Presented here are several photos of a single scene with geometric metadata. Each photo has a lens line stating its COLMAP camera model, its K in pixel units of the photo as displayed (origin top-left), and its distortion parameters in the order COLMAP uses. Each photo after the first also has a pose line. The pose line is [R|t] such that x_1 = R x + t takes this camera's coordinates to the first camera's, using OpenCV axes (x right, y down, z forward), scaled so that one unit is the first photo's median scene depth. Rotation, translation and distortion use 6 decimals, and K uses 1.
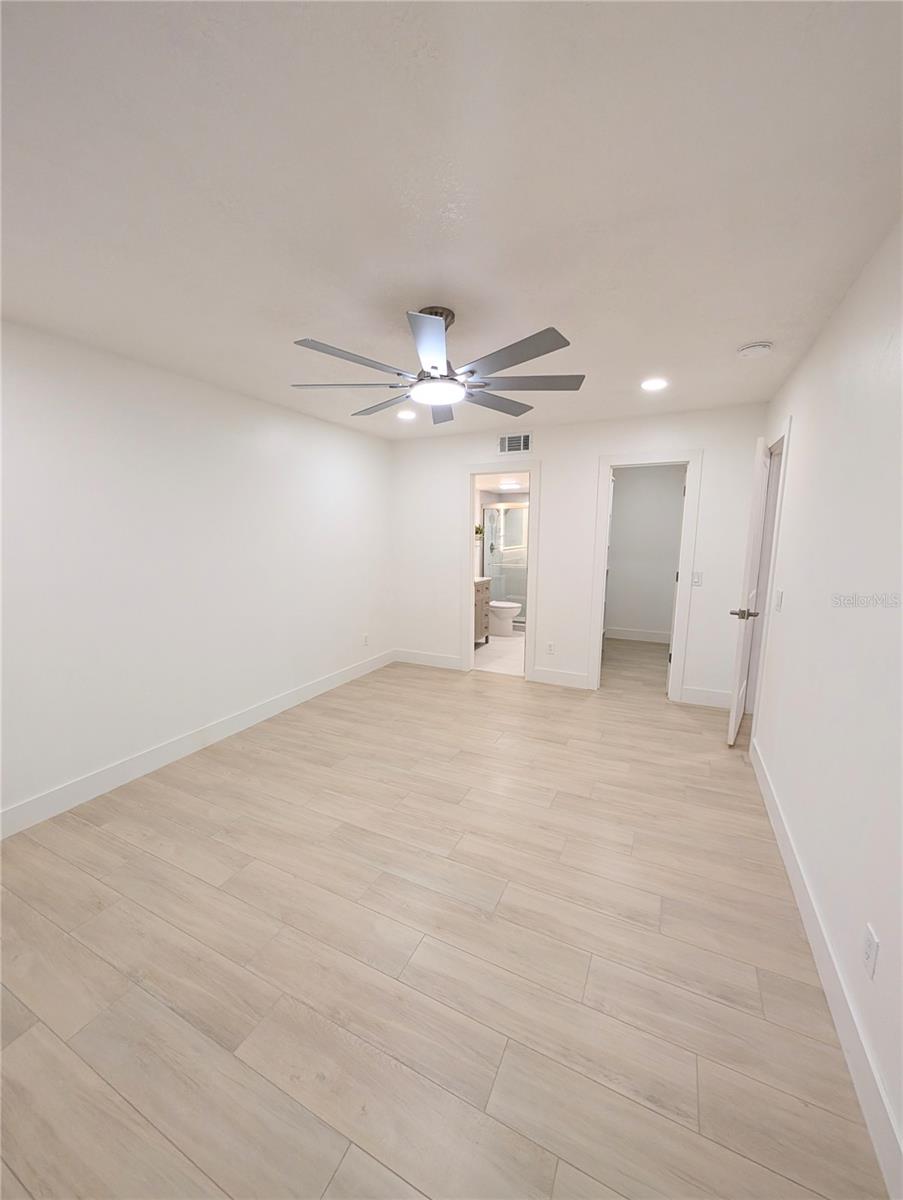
lens RADIAL K [[455.3, 0, 453.1], [0, 455.3, 600.4], [0, 0, 1]] dist [-0.001847, 0.000021]
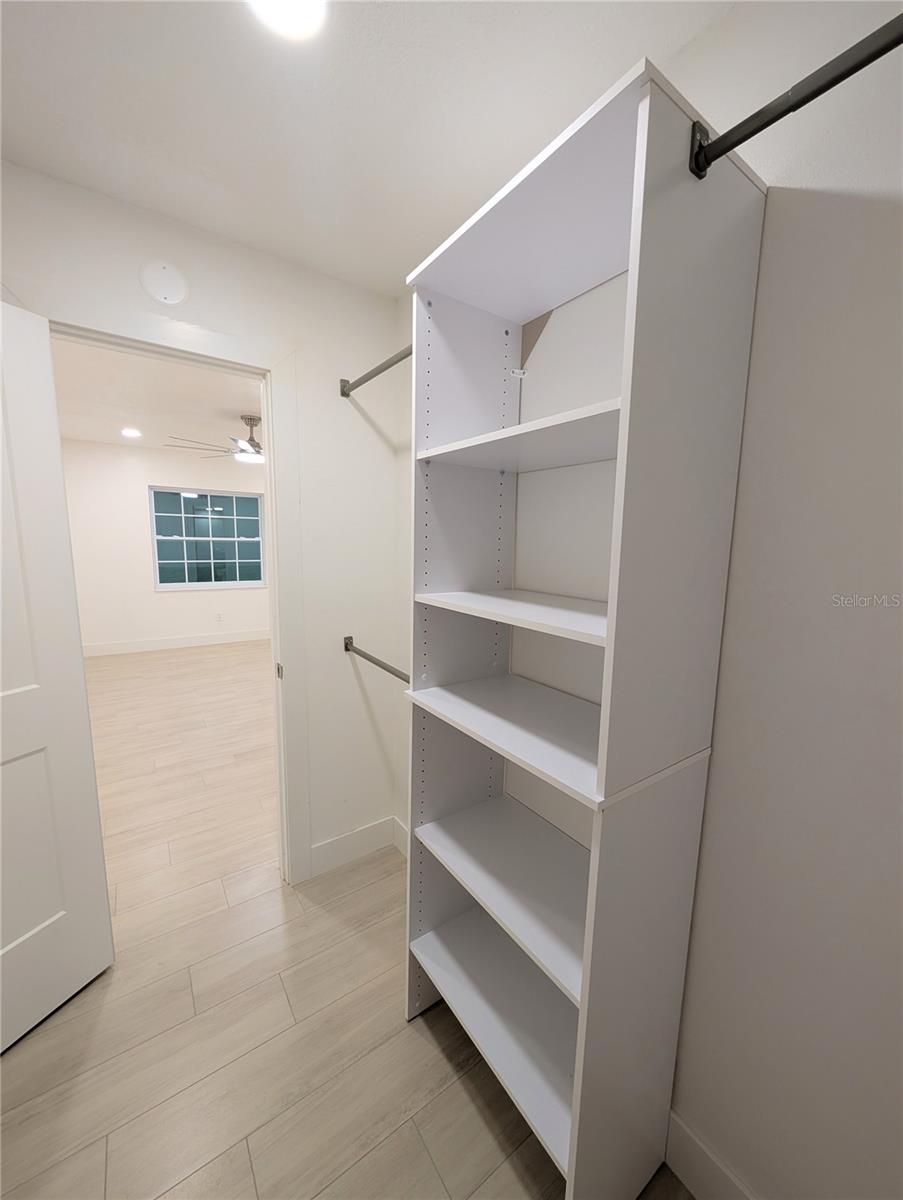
lens RADIAL K [[455.3, 0, 453.1], [0, 455.3, 600.4], [0, 0, 1]] dist [-0.001847, 0.000021]
pose [[-0.480493, 0.103879, -0.870825, 0.966998], [-0.155124, 0.967237, 0.200972, -0.293601], [0.863170, 0.231652, -0.448636, 2.056767]]
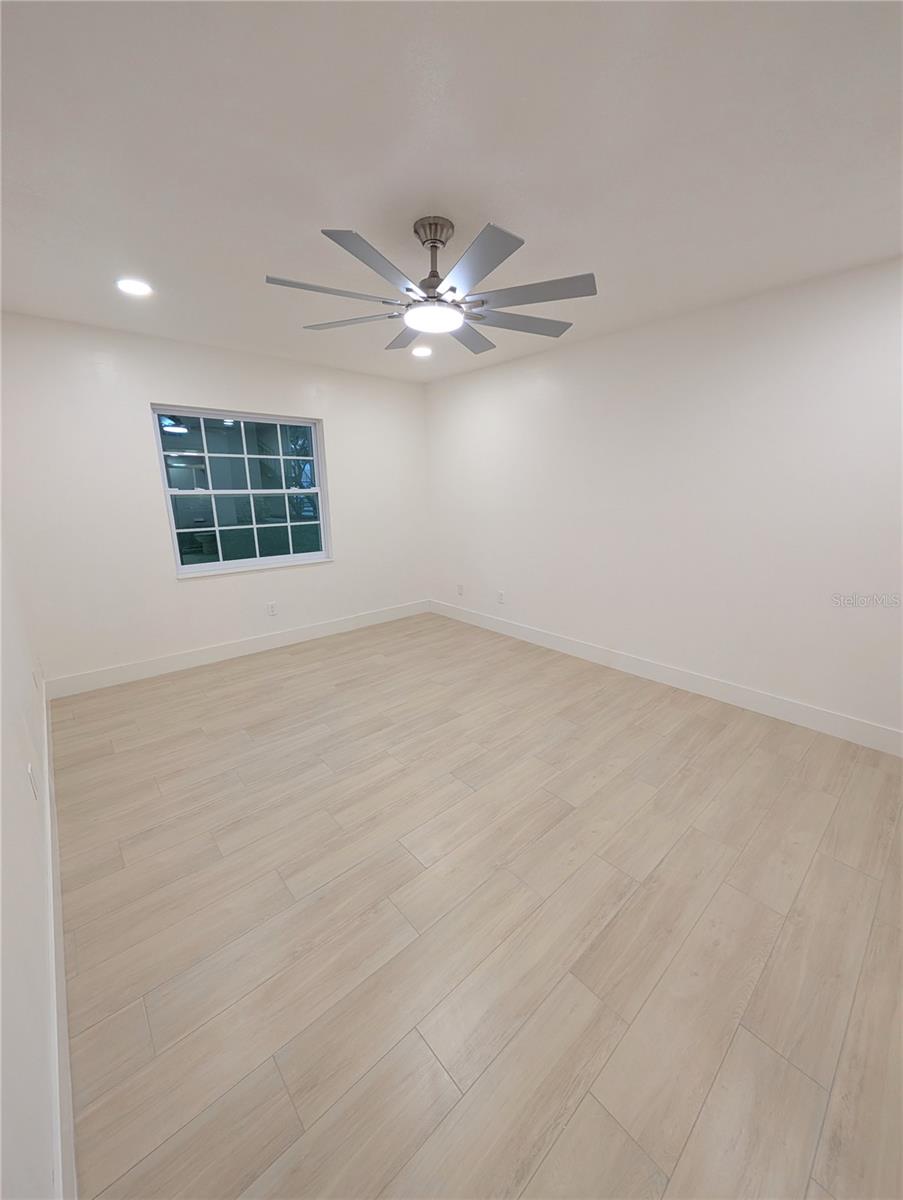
lens RADIAL K [[455.3, 0, 453.1], [0, 455.3, 600.4], [0, 0, 1]] dist [-0.001847, 0.000021]
pose [[-0.379831, 0.225919, -0.897045, 0.703781], [-0.135182, 0.945753, 0.295425, -0.145724], [0.915125, 0.233476, -0.328686, 1.137879]]
